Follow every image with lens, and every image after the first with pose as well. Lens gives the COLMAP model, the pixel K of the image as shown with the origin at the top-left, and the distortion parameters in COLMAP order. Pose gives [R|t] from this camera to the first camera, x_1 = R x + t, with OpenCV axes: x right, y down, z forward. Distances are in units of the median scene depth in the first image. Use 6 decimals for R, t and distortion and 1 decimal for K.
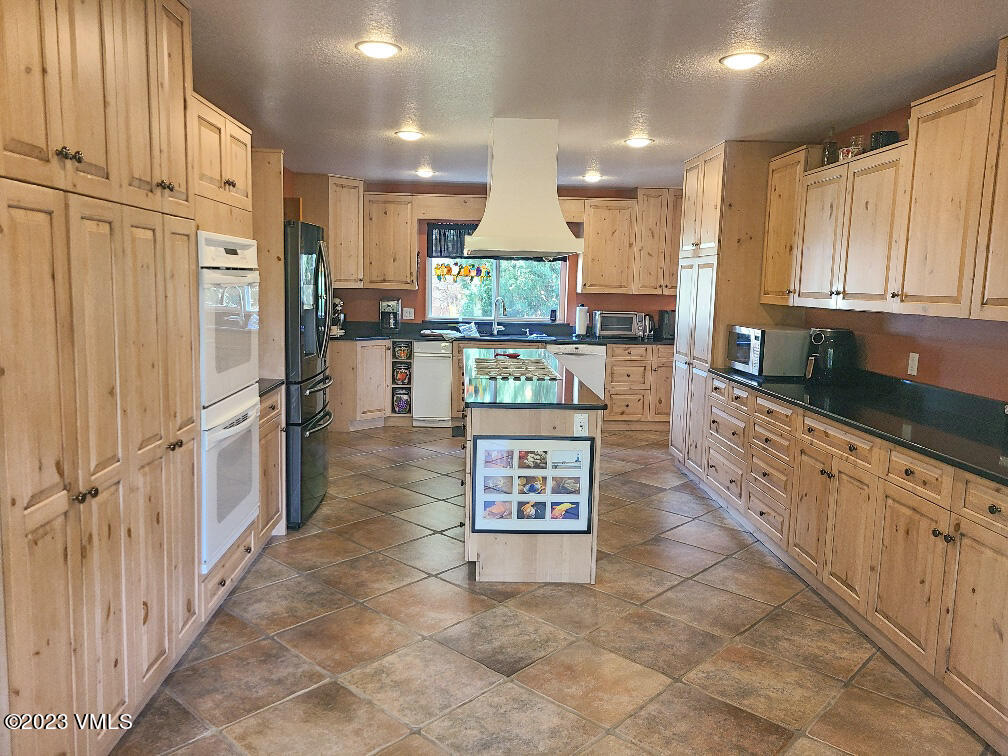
lens RADIAL K [[754.1, 0, 504.0], [0, 754.1, 378.0], [0, 0, 1]] dist [0.002864, -0.007216]
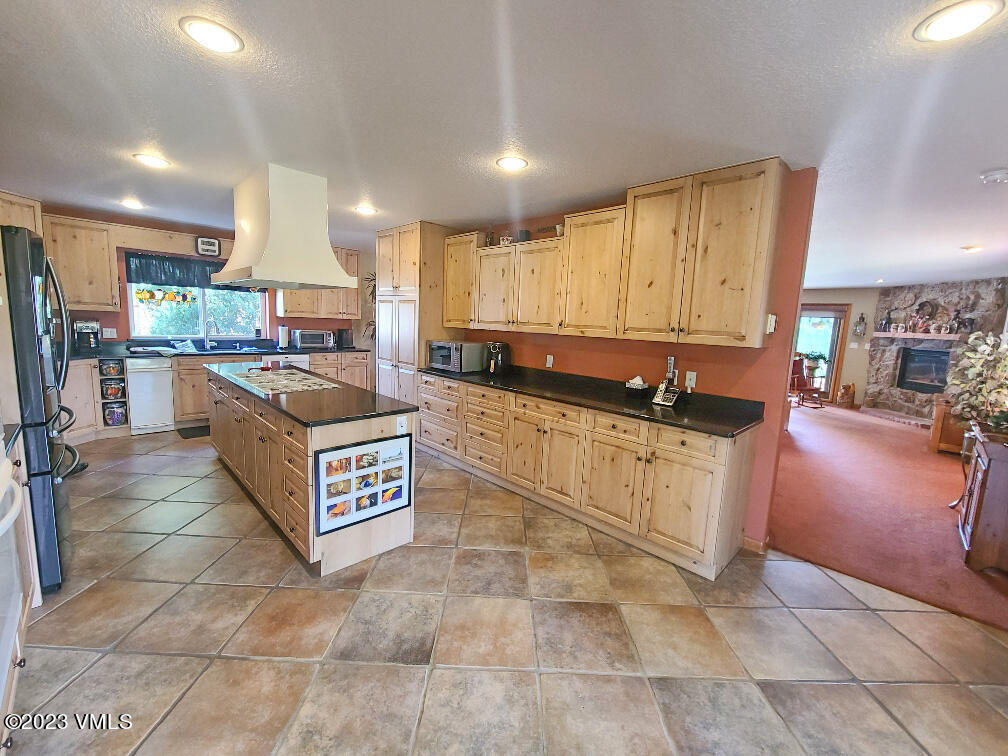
lens RADIAL K [[403.8, 0, 504.0], [0, 403.8, 378.0], [0, 0, 1]] dist [-0.009310, -0.000506]
pose [[0.730743, -0.084974, 0.677343, -0.193964], [0.057919, 0.996362, 0.062510, -0.042795], [-0.680191, -0.006448, 0.733007, 0.330582]]
